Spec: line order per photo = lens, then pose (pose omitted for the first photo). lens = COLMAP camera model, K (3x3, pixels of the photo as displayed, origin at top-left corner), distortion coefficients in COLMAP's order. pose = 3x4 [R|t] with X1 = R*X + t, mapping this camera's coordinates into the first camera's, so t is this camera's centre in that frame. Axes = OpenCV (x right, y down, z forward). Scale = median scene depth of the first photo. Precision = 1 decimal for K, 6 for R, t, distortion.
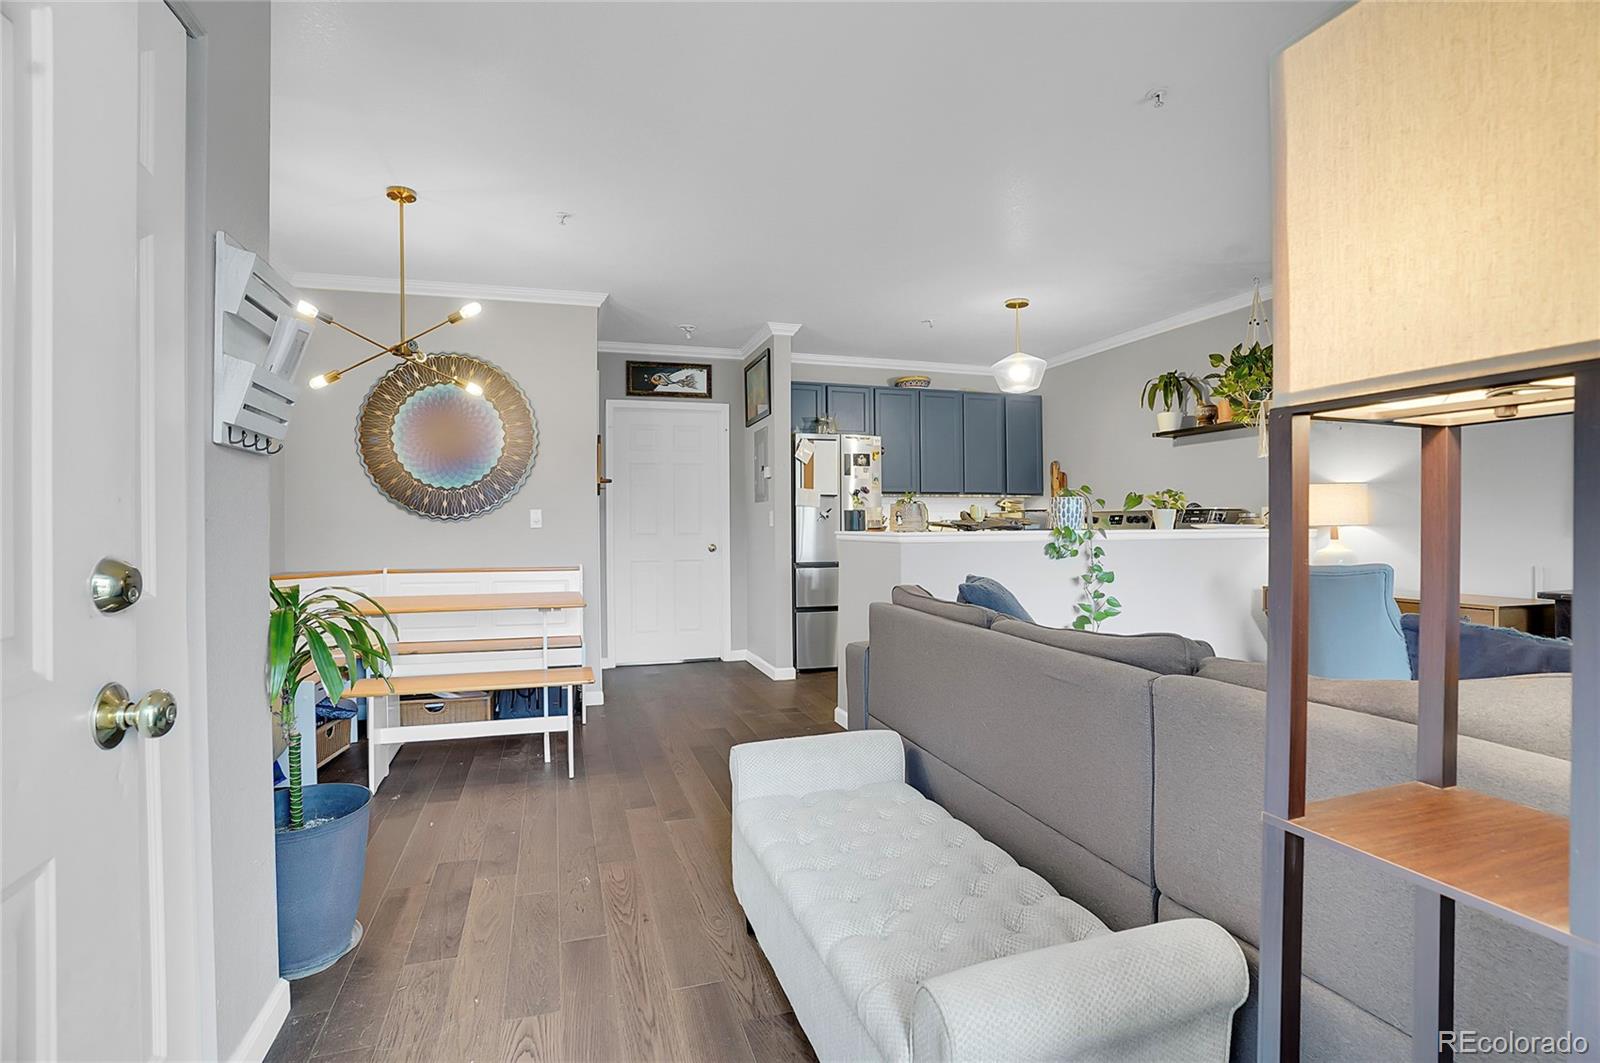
lens RADIAL K [[737.2, 0, 799.3], [0, 737.2, 533.8], [0, 0, 1]] dist [-0.069041, 0.026353]
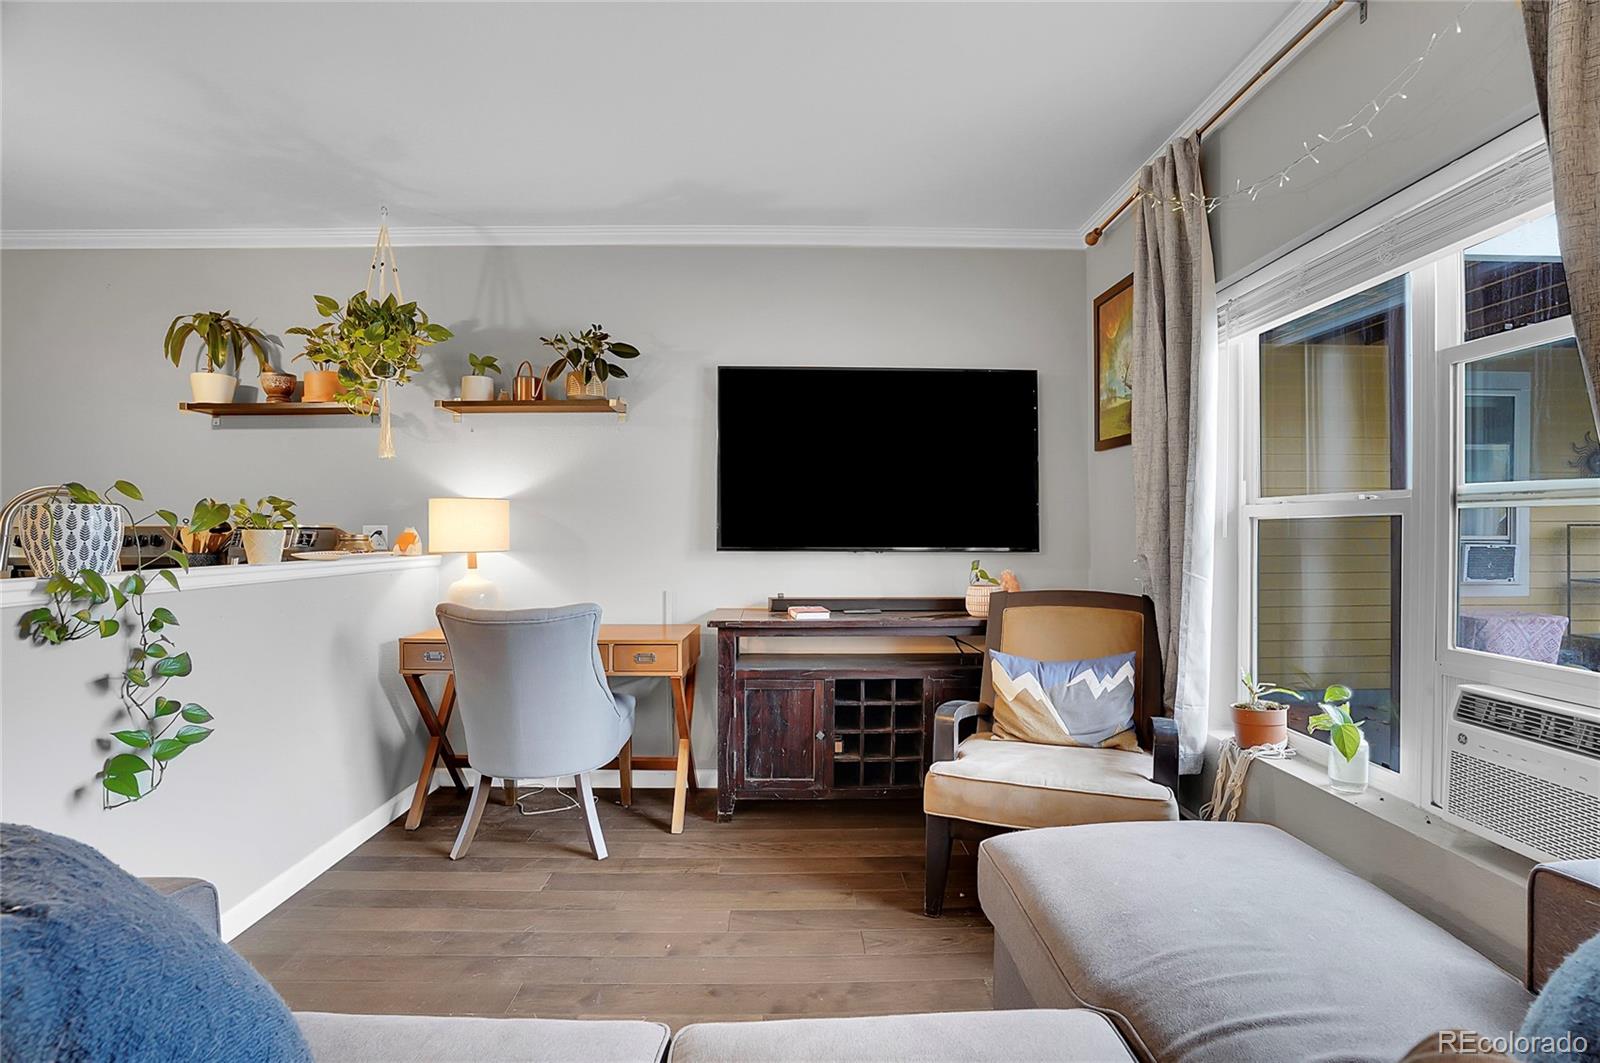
lens RADIAL K [[748.4, 0, 802.3], [0, 748.4, 533.0], [0, 0, 1]] dist [-0.074242, 0.030694]
pose [[0.284342, 0.001864, 0.958721, 0.056404], [0.012434, 0.999907, -0.005632, -0.020217], [-0.958642, 0.013522, 0.284292, 0.368843]]
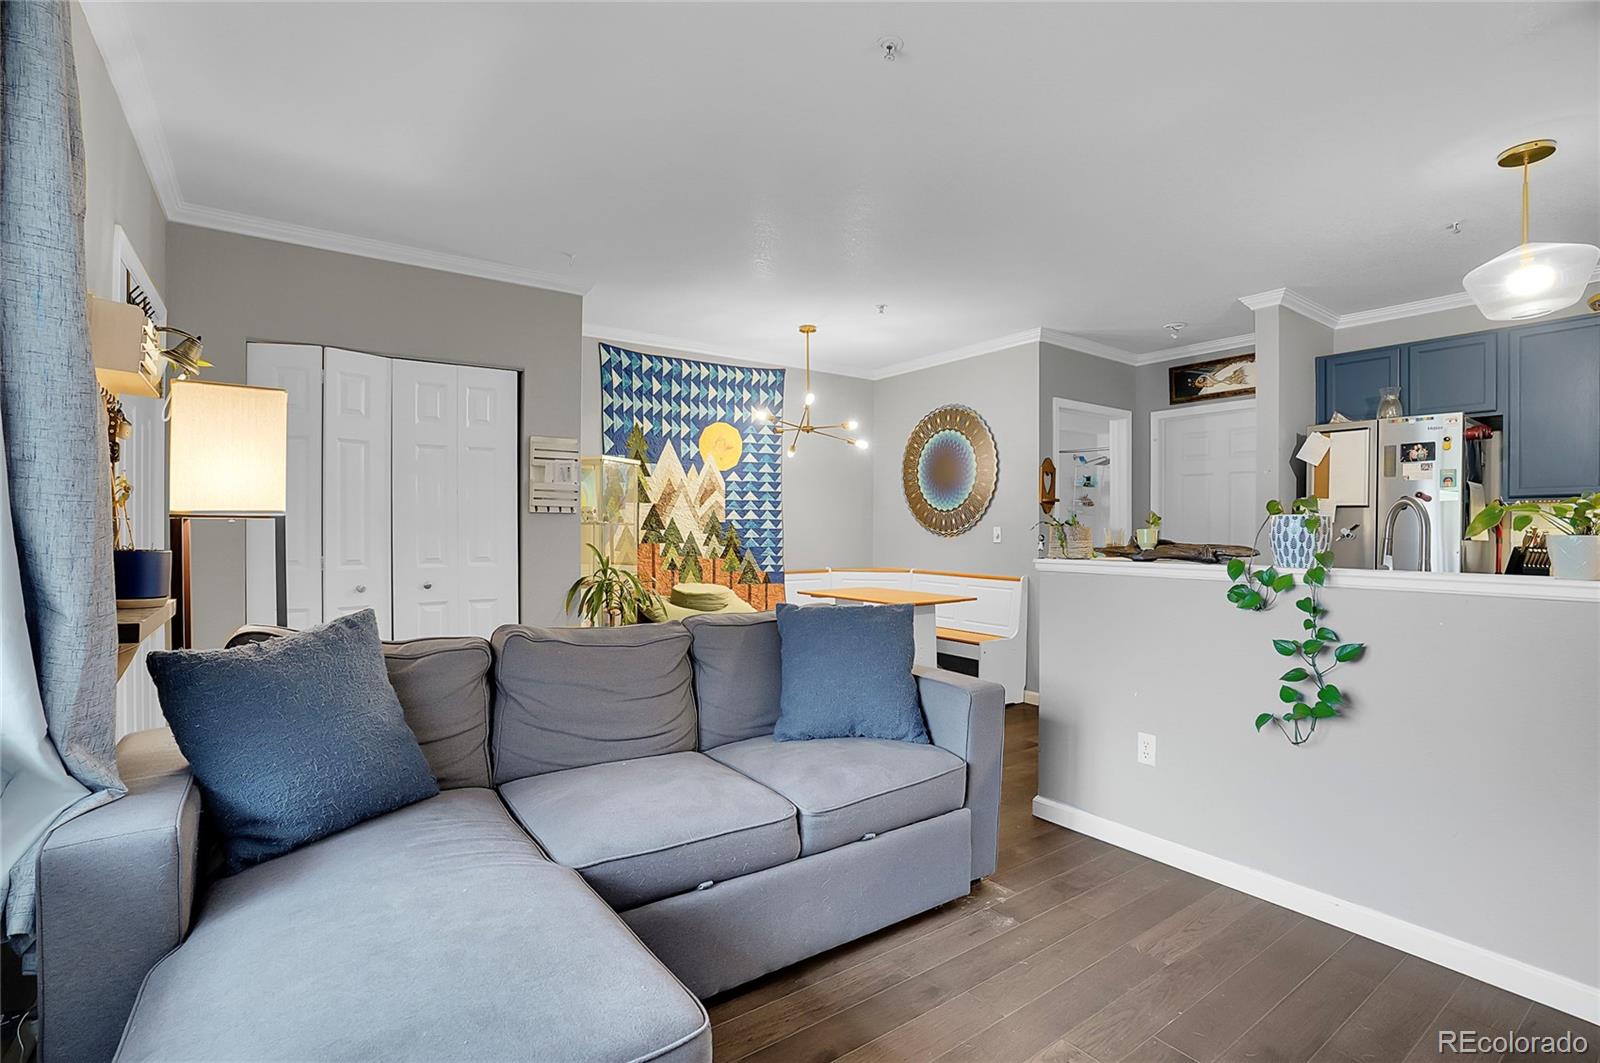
lens RADIAL K [[748.4, 0, 802.3], [0, 748.4, 533.0], [0, 0, 1]] dist [-0.074242, 0.030694]
pose [[0.301484, 0.012490, -0.953389, 0.699168], [-0.019413, 0.999787, 0.006959, -0.026031], [0.953274, 0.016410, 0.301662, 0.343122]]
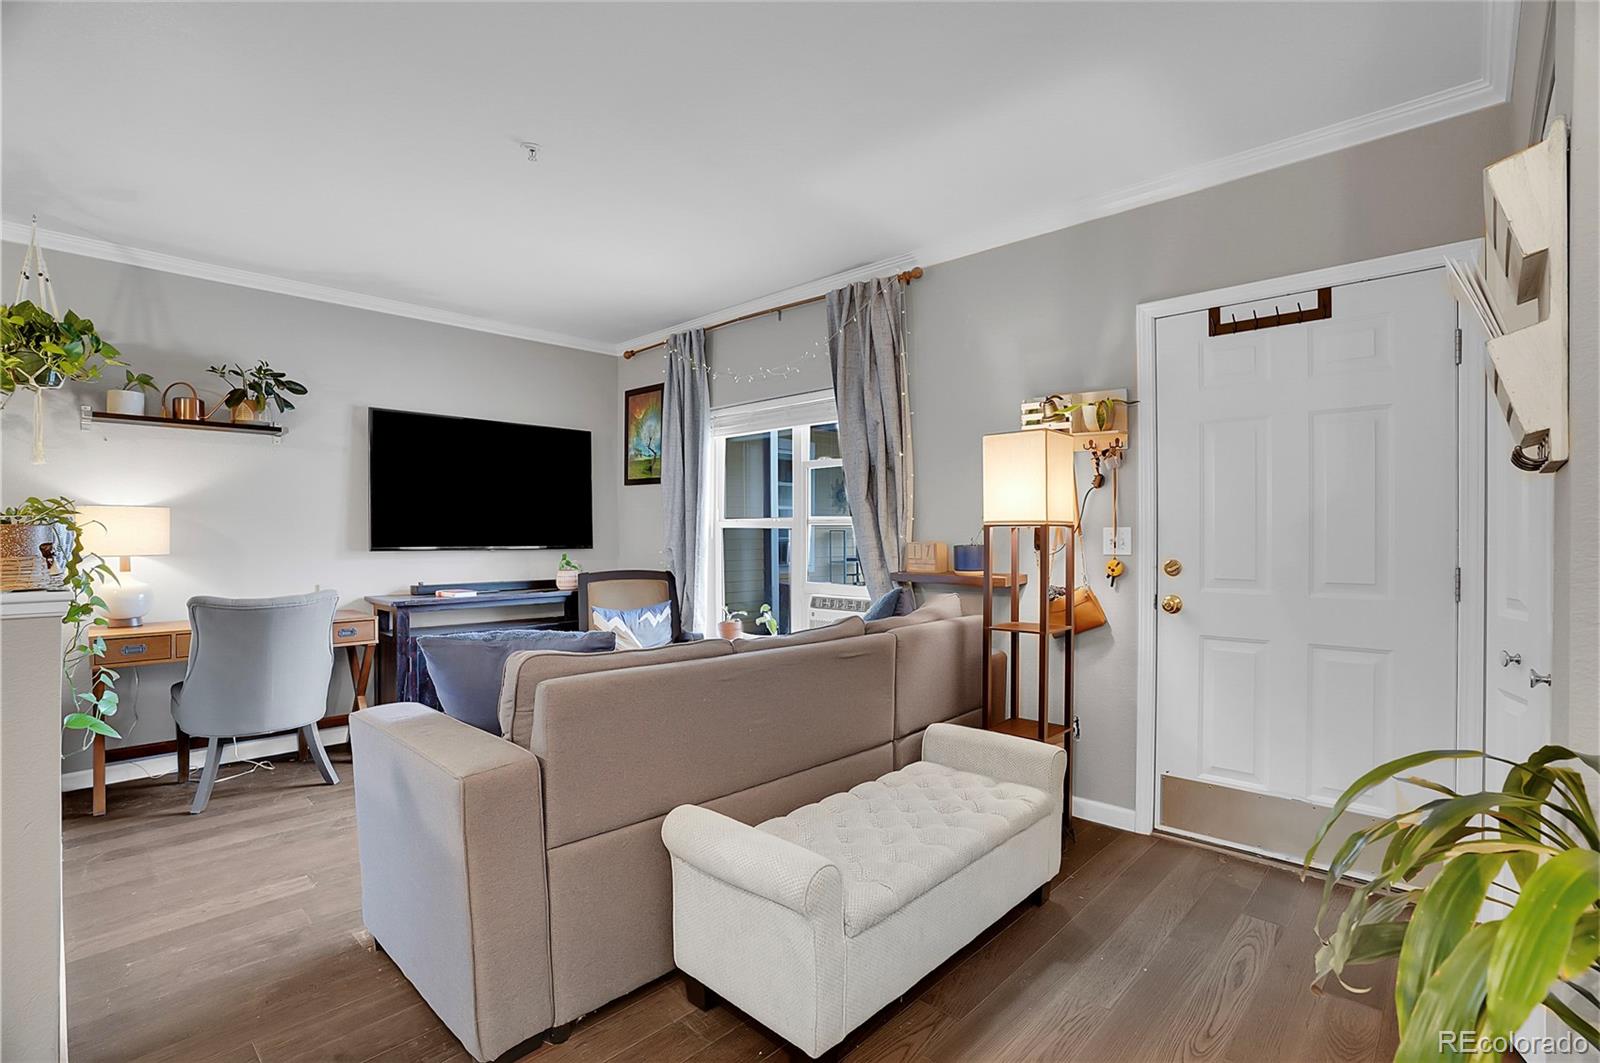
lens RADIAL K [[737.2, 0, 799.3], [0, 737.2, 533.8], [0, 0, 1]] dist [-0.069041, 0.026353]
pose [[-0.478513, 0.005921, 0.878061, -0.333922], [0.016644, 0.999859, 0.002329, -0.022970], [-0.877923, 0.015729, -0.478544, 0.624230]]
